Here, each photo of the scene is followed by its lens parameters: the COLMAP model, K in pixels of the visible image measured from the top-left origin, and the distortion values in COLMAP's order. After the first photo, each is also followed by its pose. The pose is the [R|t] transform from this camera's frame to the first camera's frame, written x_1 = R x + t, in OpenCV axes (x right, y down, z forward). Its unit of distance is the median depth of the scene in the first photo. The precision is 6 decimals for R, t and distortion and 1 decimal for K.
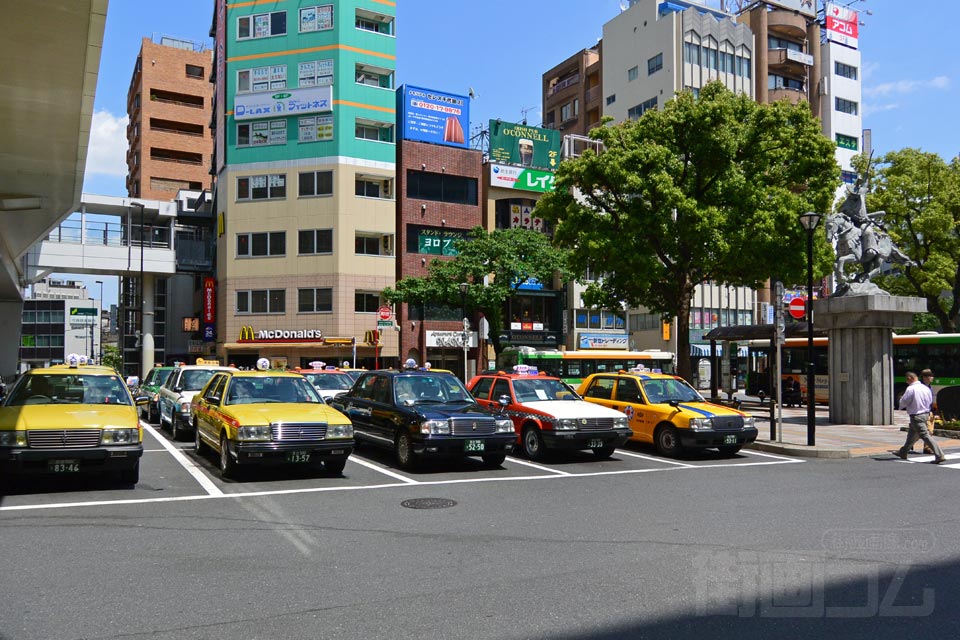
lens RADIAL K [[779.0, 0, 486.0], [0, 779.0, 326.5], [0, 0, 1]] dist [0.012606, -0.024586]
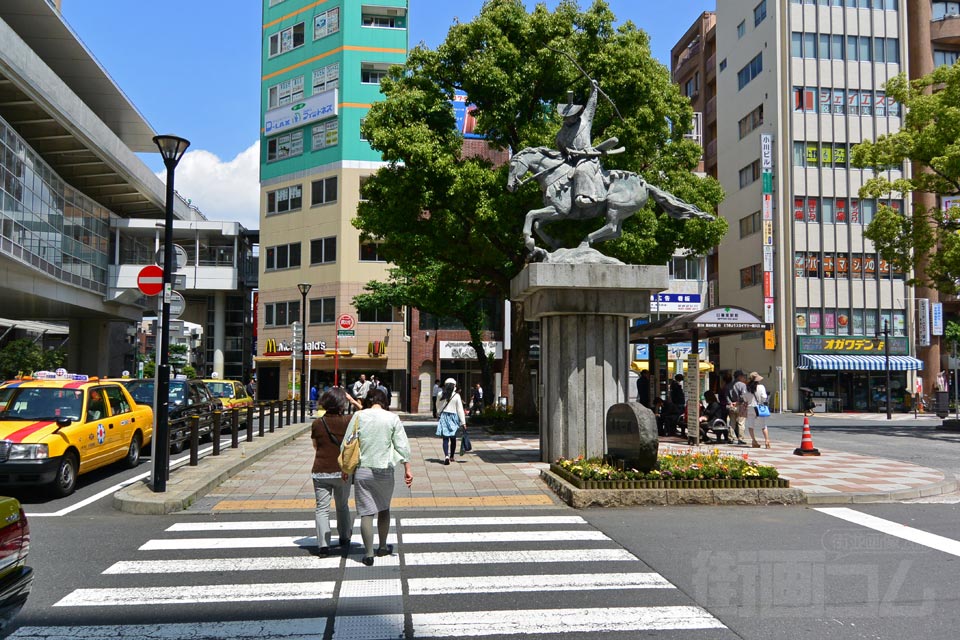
lens RADIAL K [[779.0, 0, 475.4], [0, 779.0, 324.1], [0, 0, 1]] dist [0.012606, -0.024586]
pose [[0.923681, -0.023662, -0.382432, 0.319016], [0.013679, 0.999492, -0.028802, 0.012708], [0.382919, 0.021373, 0.923535, 0.175468]]
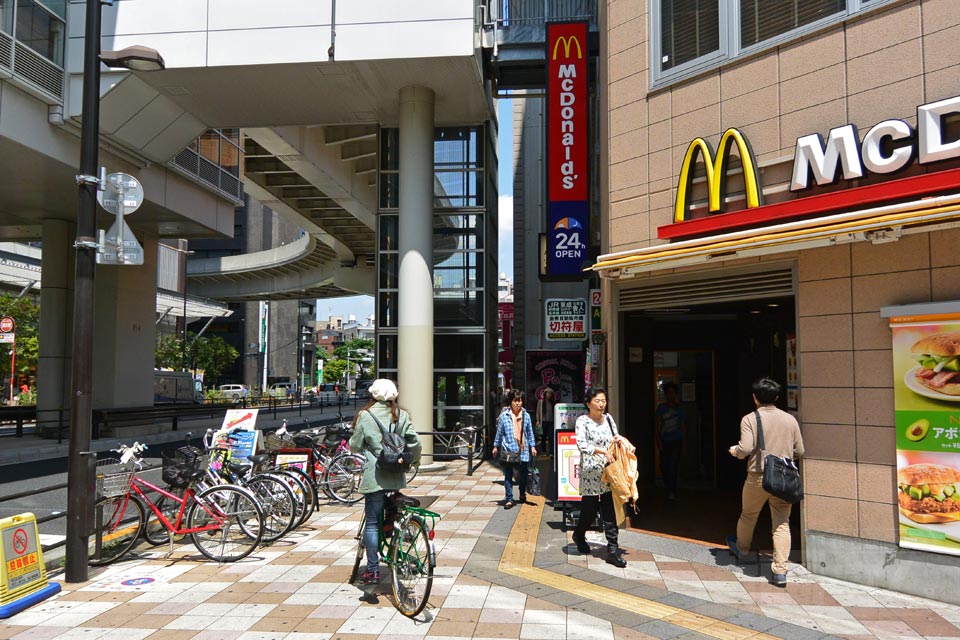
lens RADIAL K [[779.0, 0, 479.4], [0, 779.0, 322.2], [0, 0, 1]] dist [0.012606, -0.024586]
pose [[0.816323, -0.039206, -0.576264, -0.251622], [0.021276, 0.999058, -0.037831, 0.045184], [0.577204, 0.018622, 0.816387, 0.830566]]
